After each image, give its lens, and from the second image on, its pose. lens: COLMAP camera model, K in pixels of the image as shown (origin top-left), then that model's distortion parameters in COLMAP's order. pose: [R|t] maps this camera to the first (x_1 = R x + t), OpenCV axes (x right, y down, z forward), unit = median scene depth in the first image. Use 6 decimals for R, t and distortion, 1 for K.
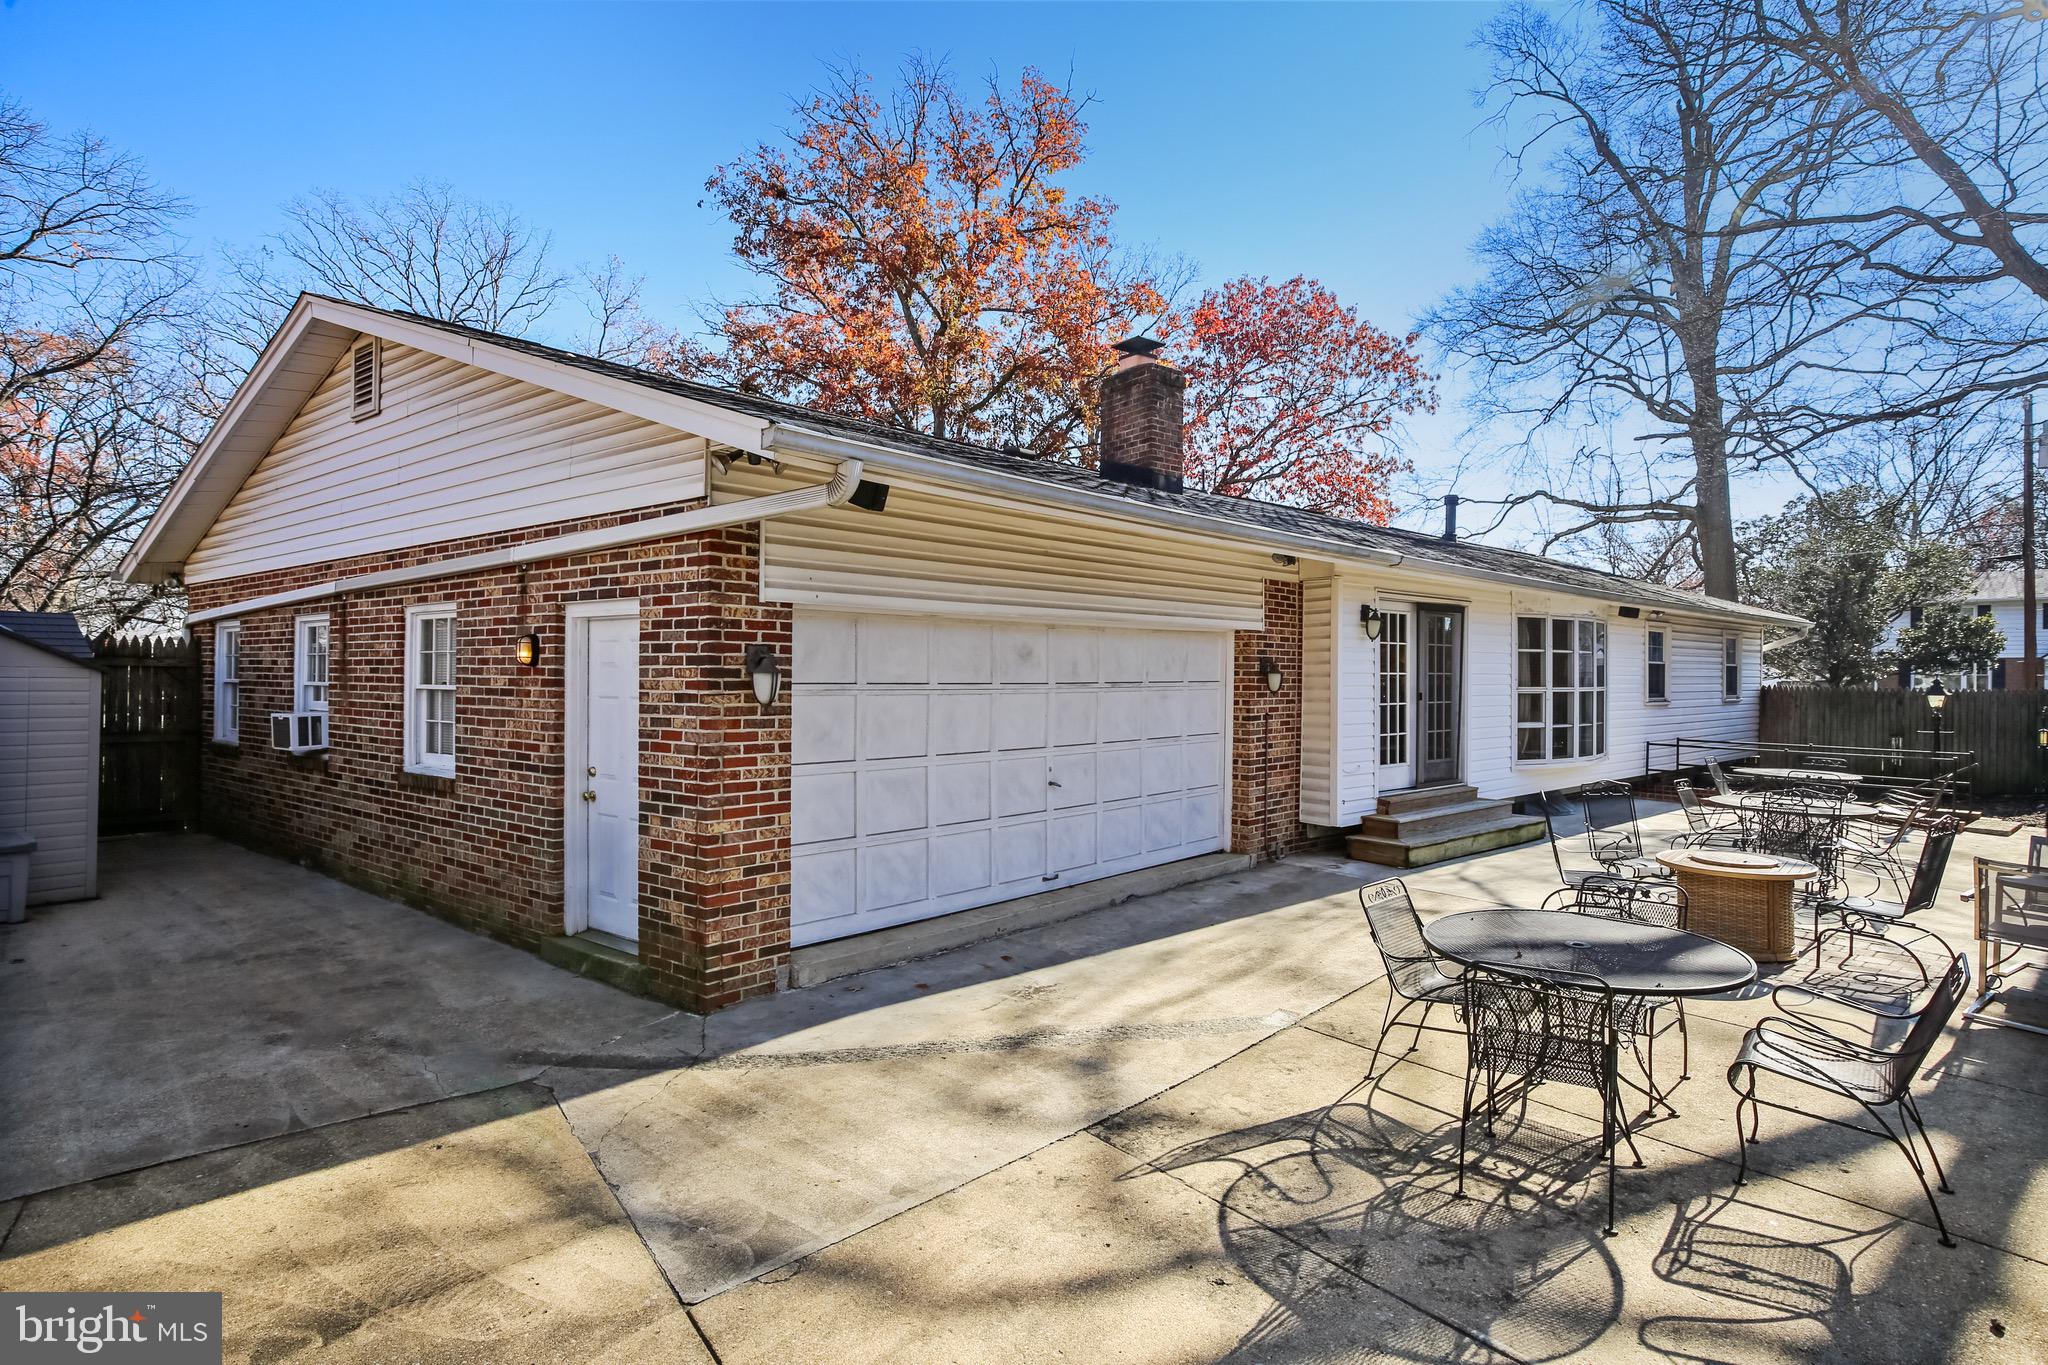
lens RADIAL K [[978.8, 0, 1004.3], [0, 978.8, 683.1], [0, 0, 1]] dist [0.011394, -0.007415]
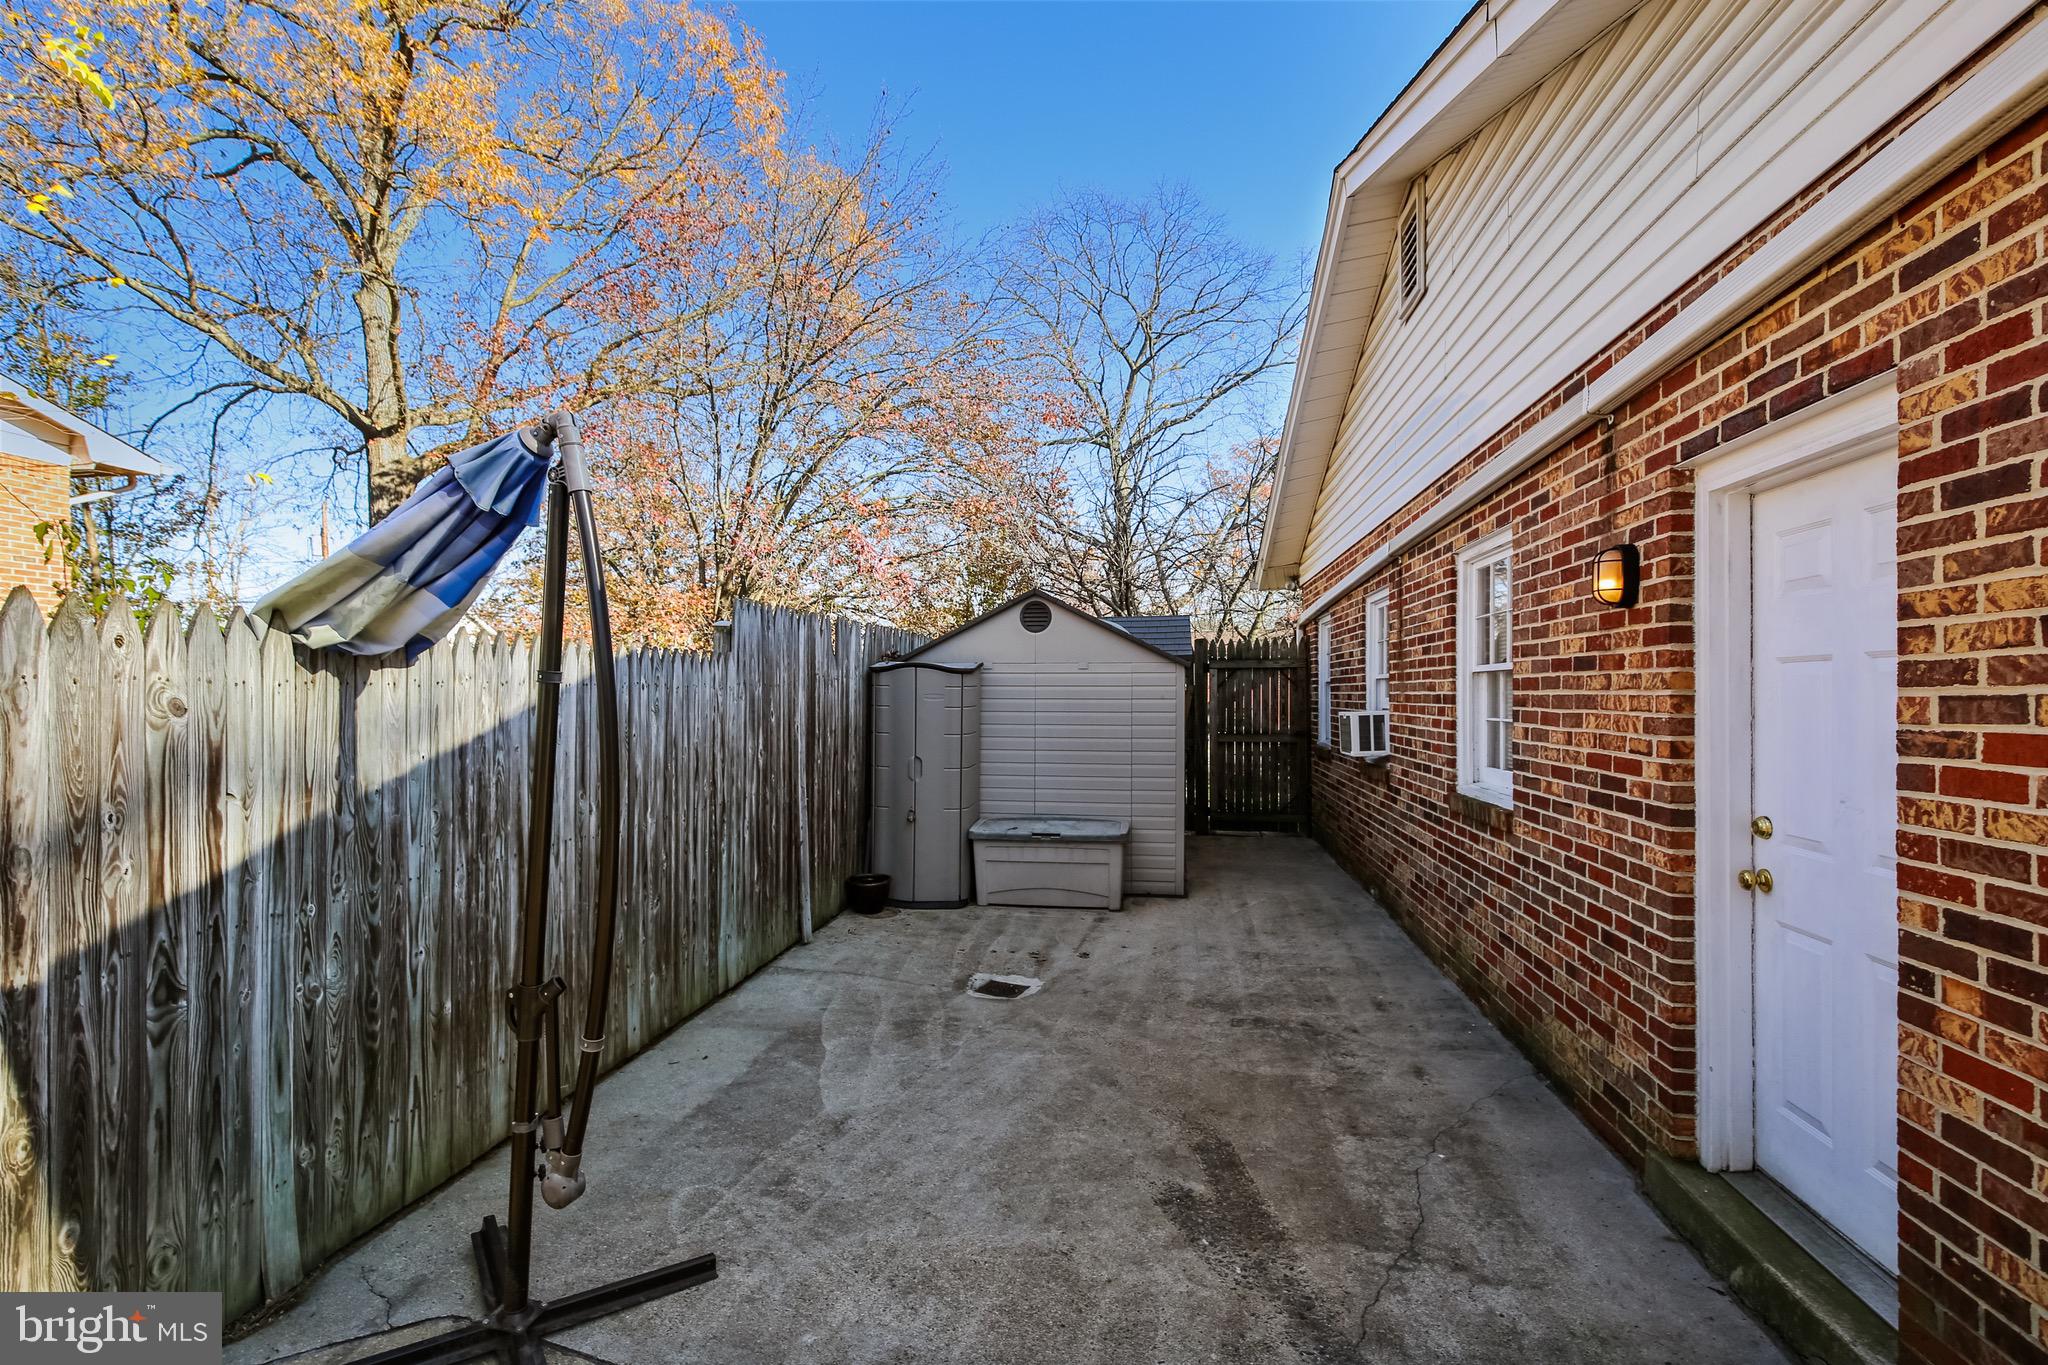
lens RADIAL K [[978.8, 0, 990.9], [0, 978.8, 699.4], [0, 0, 1]] dist [0.011394, -0.007415]
pose [[0.462278, -0.004933, -0.886721, -0.173114], [0.002806, 0.999988, -0.004101, 0.030644], [0.886730, -0.000592, 0.462286, 0.450350]]
